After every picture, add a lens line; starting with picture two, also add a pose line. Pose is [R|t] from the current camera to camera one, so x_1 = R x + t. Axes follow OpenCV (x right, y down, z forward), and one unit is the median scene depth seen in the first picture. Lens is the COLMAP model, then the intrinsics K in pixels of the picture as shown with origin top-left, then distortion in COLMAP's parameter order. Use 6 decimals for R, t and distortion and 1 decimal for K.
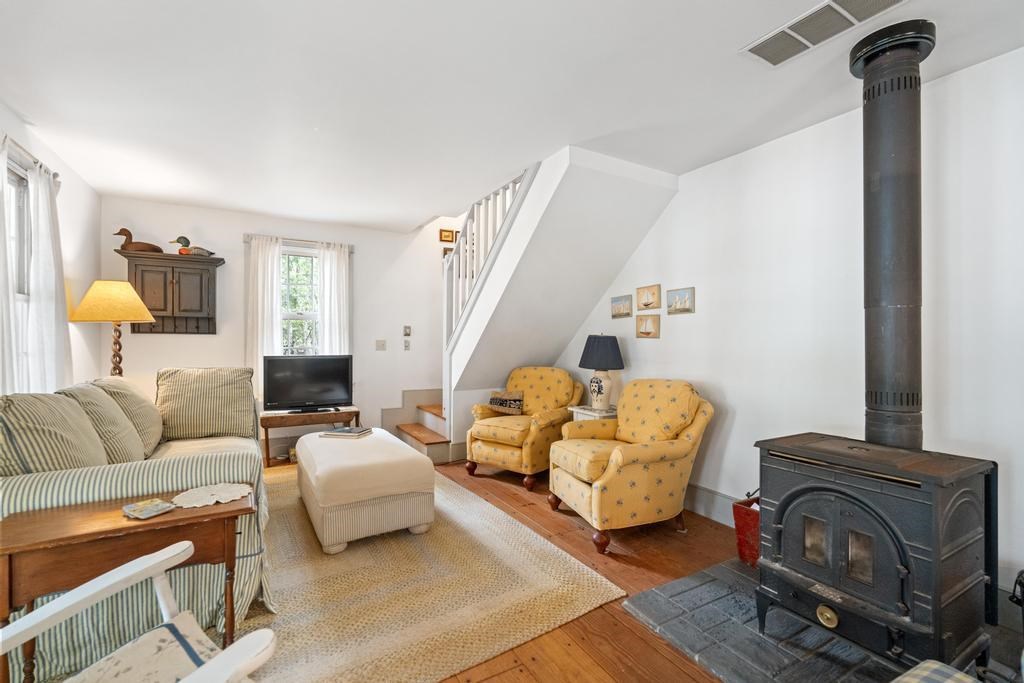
lens RADIAL K [[457.6, 0, 512.0], [0, 457.6, 341.5], [0, 0, 1]] dist [-0.001940, 0.000385]
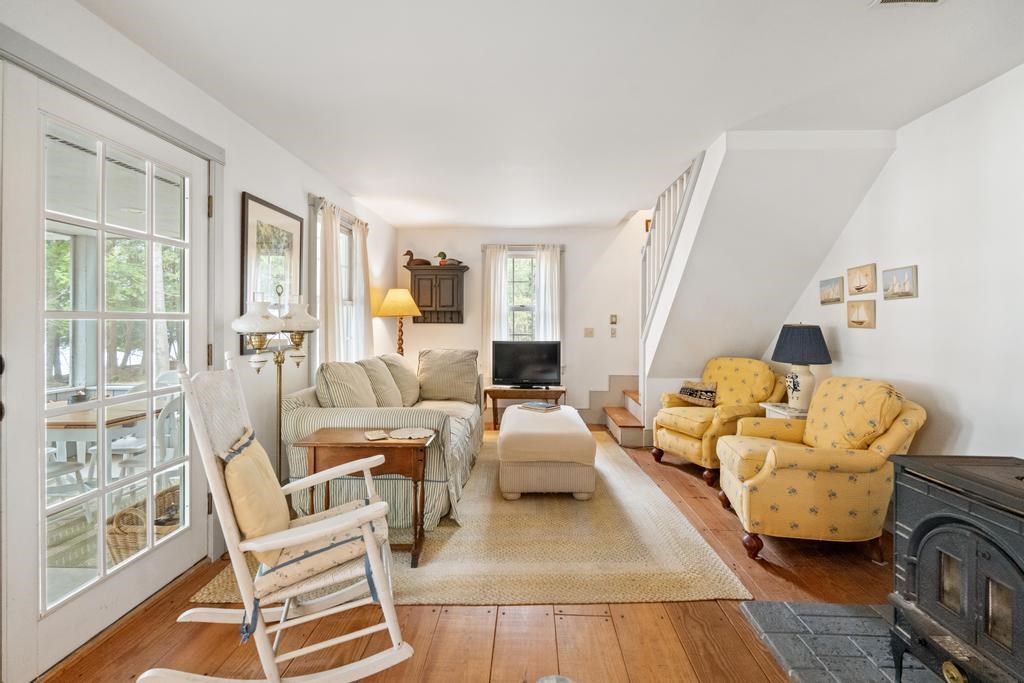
lens RADIAL K [[471.7, 0, 511.2], [0, 471.7, 317.5], [0, 0, 1]] dist [0.001536, 0.000287]
pose [[0.840390, -0.008447, -0.541916, 0.248857], [-0.000805, 0.999858, -0.016834, -0.013071], [0.541981, 0.014584, 0.840264, -0.077100]]
